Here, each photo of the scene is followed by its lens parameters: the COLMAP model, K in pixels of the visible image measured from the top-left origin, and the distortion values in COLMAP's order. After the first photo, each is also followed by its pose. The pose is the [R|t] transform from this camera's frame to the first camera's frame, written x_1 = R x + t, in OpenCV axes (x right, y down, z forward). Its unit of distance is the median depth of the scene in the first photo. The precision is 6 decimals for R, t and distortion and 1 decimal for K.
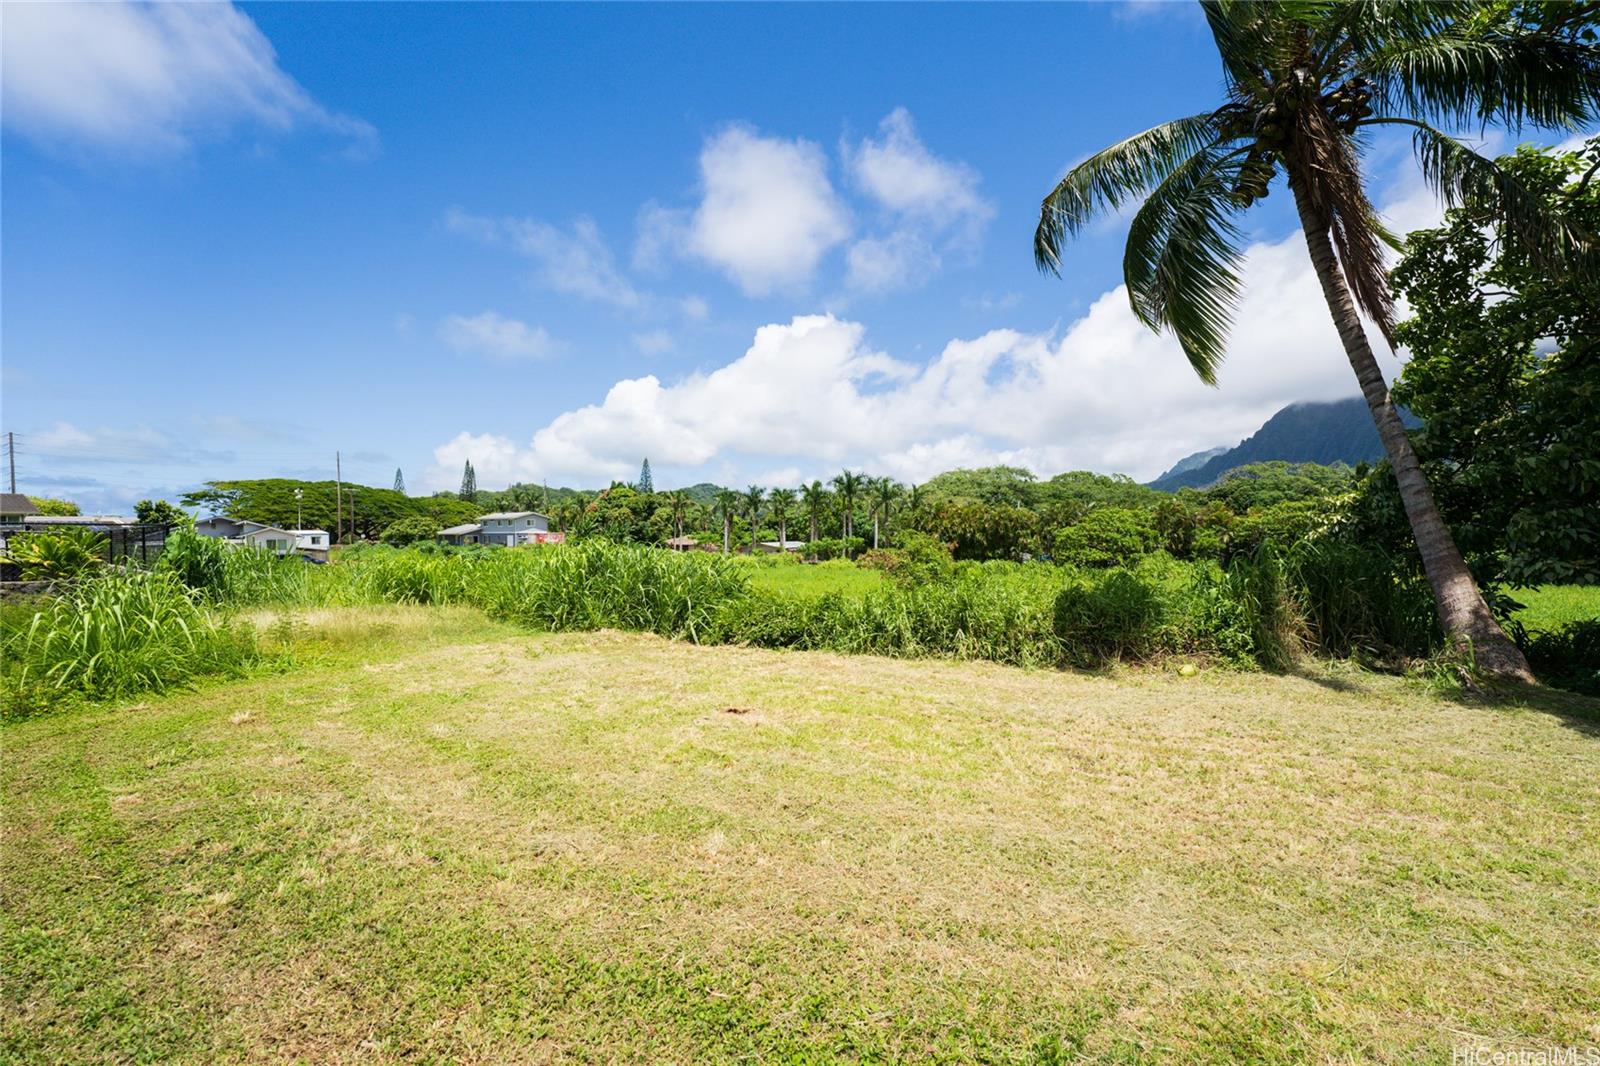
lens RADIAL K [[652.9, 0, 801.7], [0, 652.9, 537.0], [0, 0, 1]] dist [-0.015530, 0.000005]
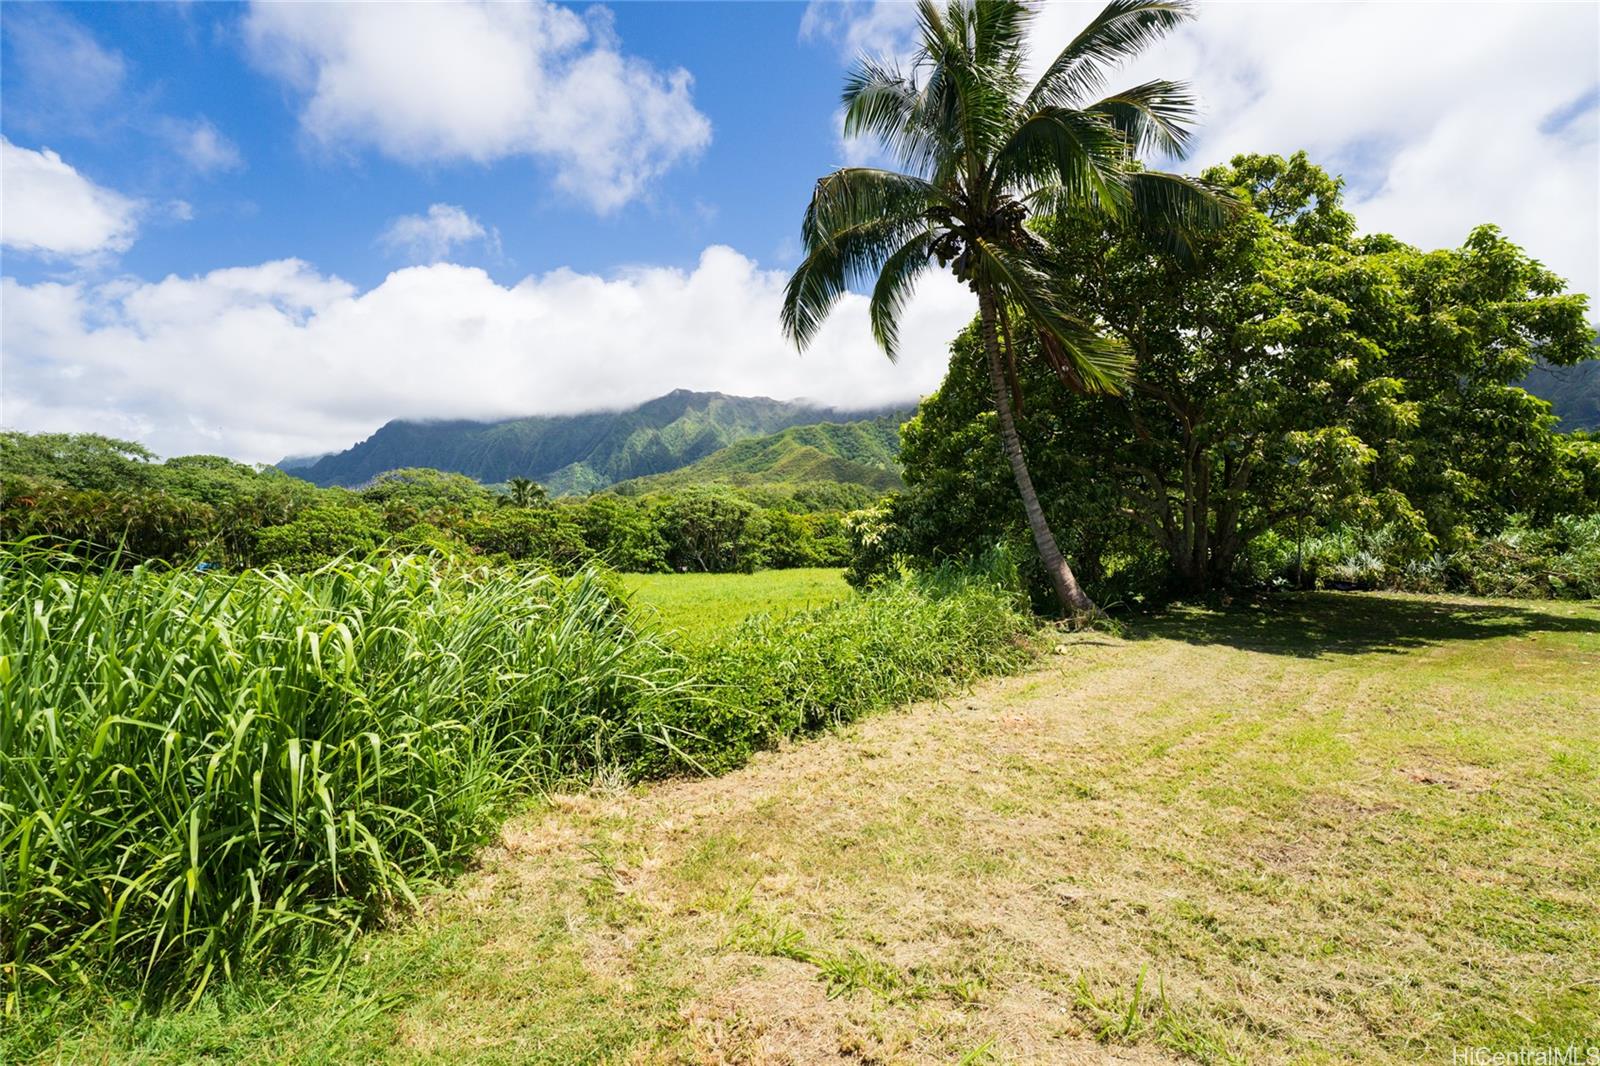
lens RADIAL K [[652.9, 0, 794.9], [0, 652.9, 530.0], [0, 0, 1]] dist [-0.015530, 0.000005]
pose [[0.362263, 0.018140, 0.931900, -0.082283], [-0.003709, 0.999831, -0.018020, 0.000576], [-0.932069, 0.003072, 0.362269, 0.118251]]
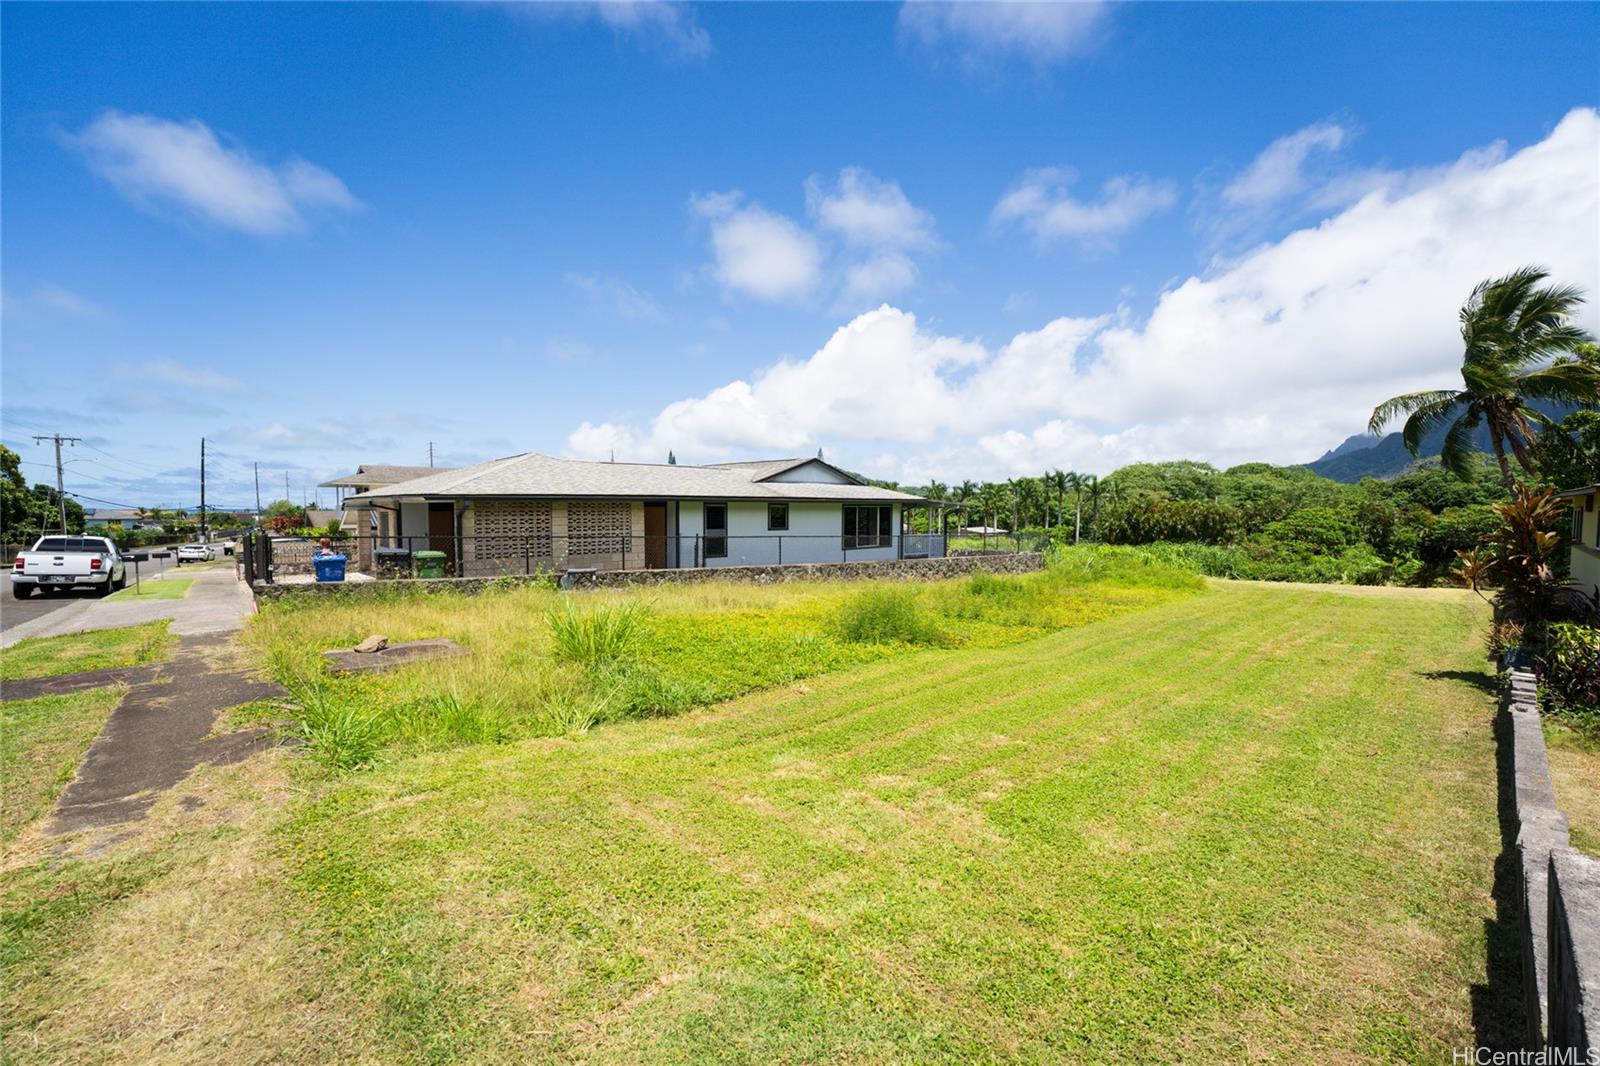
lens RADIAL K [[652.9, 0, 778.3], [0, 652.9, 542.6], [0, 0, 1]] dist [-0.015530, 0.000005]
pose [[0.982684, 0.018120, -0.184403, -0.234627], [-0.011291, 0.999213, 0.038016, -0.011432], [0.184947, -0.035275, 0.982115, -0.303296]]
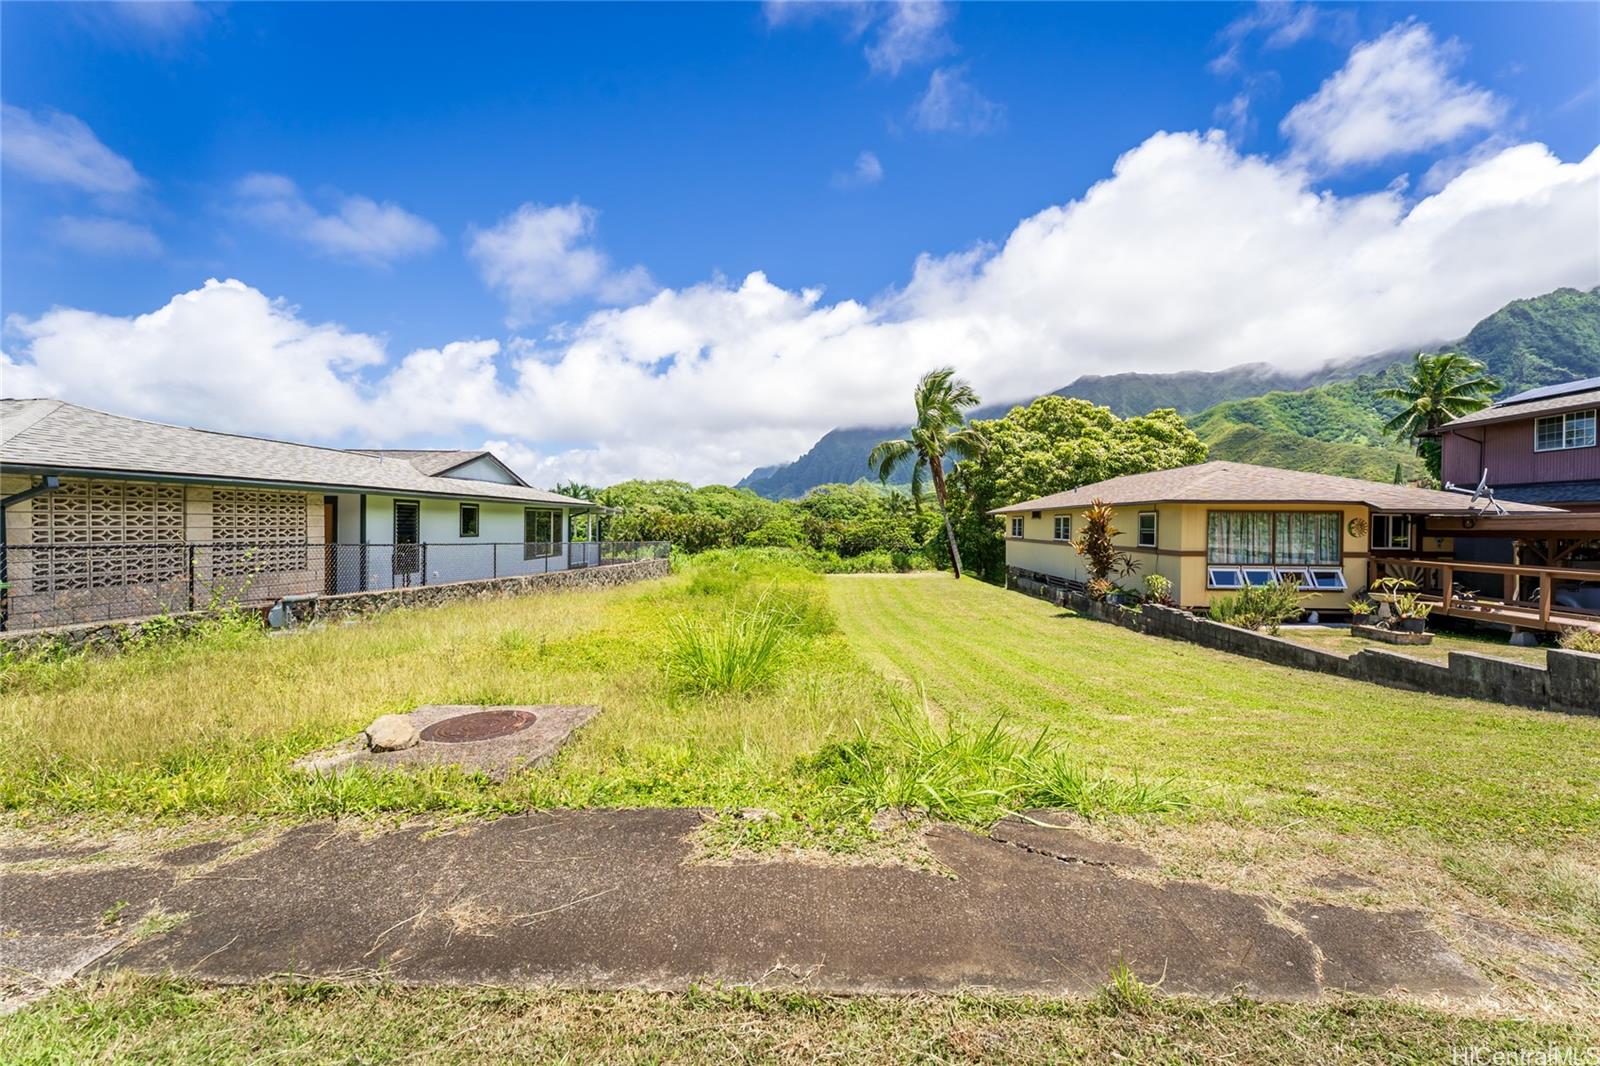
lens RADIAL K [[652.9, 0, 798.3], [0, 652.9, 532.4], [0, 0, 1]] dist [-0.015530, 0.000005]
pose [[0.825750, 0.005406, 0.564010, -0.321768], [-0.003775, 0.999985, -0.004058, -0.007090], [-0.564023, 0.001221, 0.825758, -0.277701]]
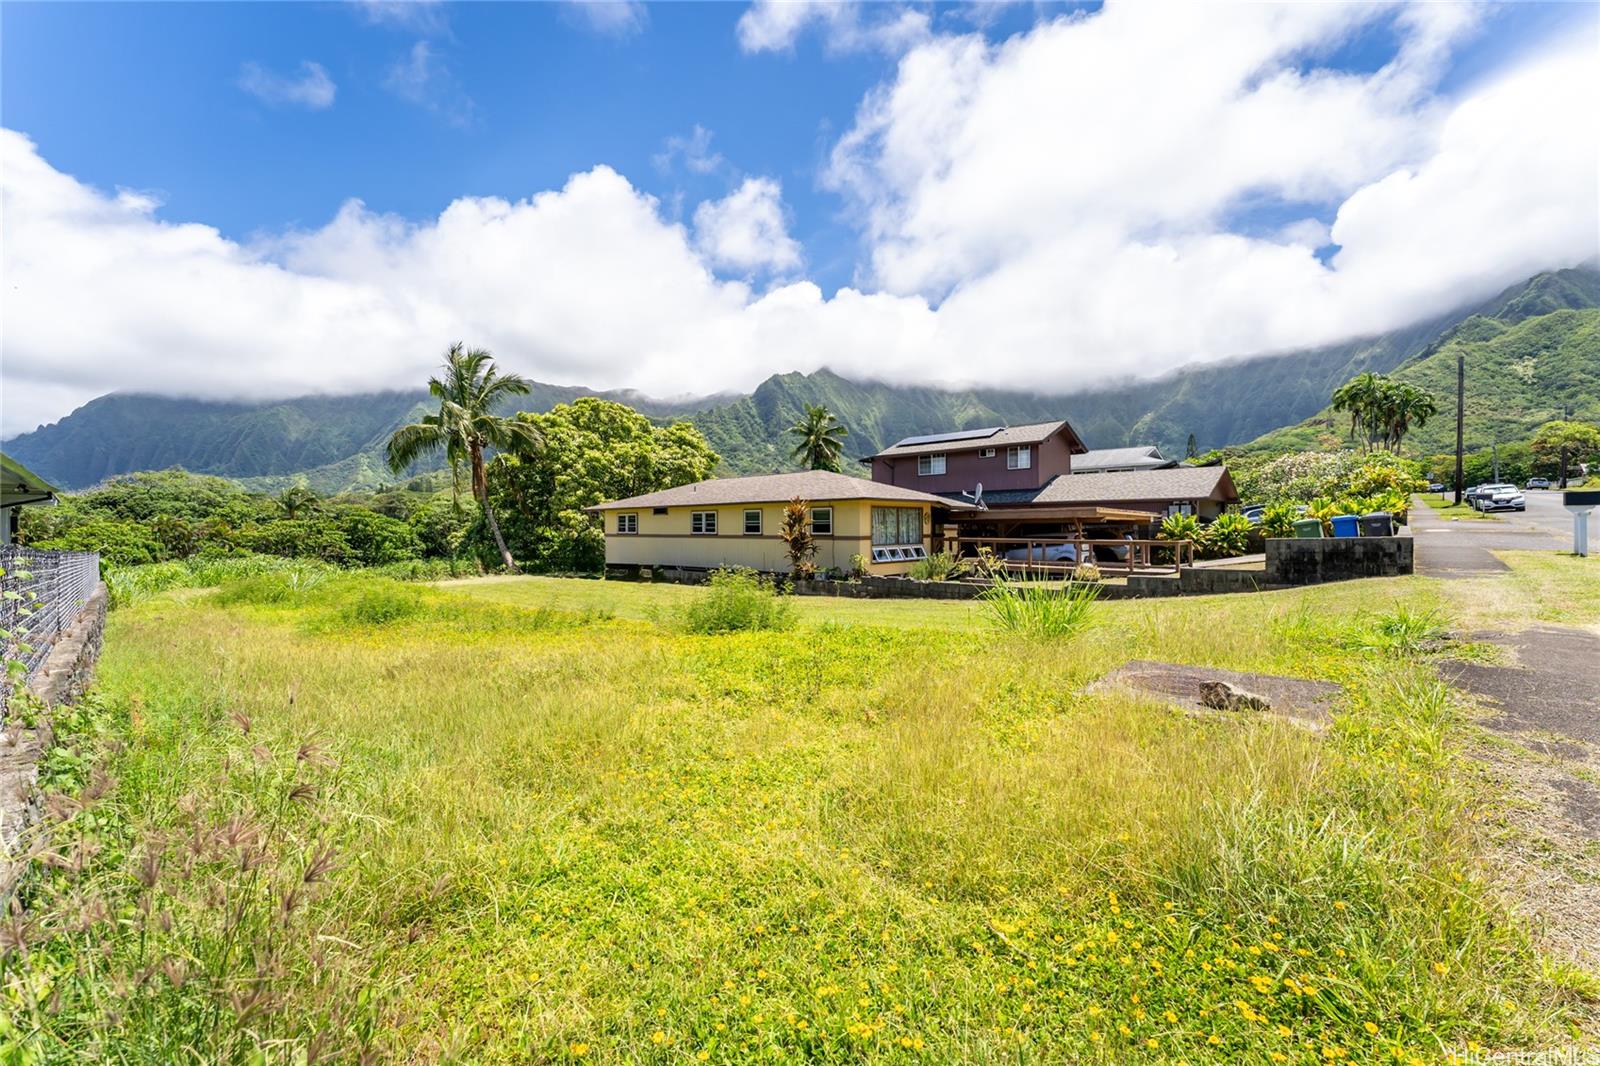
lens RADIAL K [[652.9, 0, 815.7], [0, 652.9, 526.8], [0, 0, 1]] dist [-0.015530, 0.000005]
pose [[0.086250, 0.006488, 0.996252, -0.383113], [0.020628, 0.999753, -0.008296, -0.004467], [-0.996060, 0.021266, 0.086095, -0.178244]]
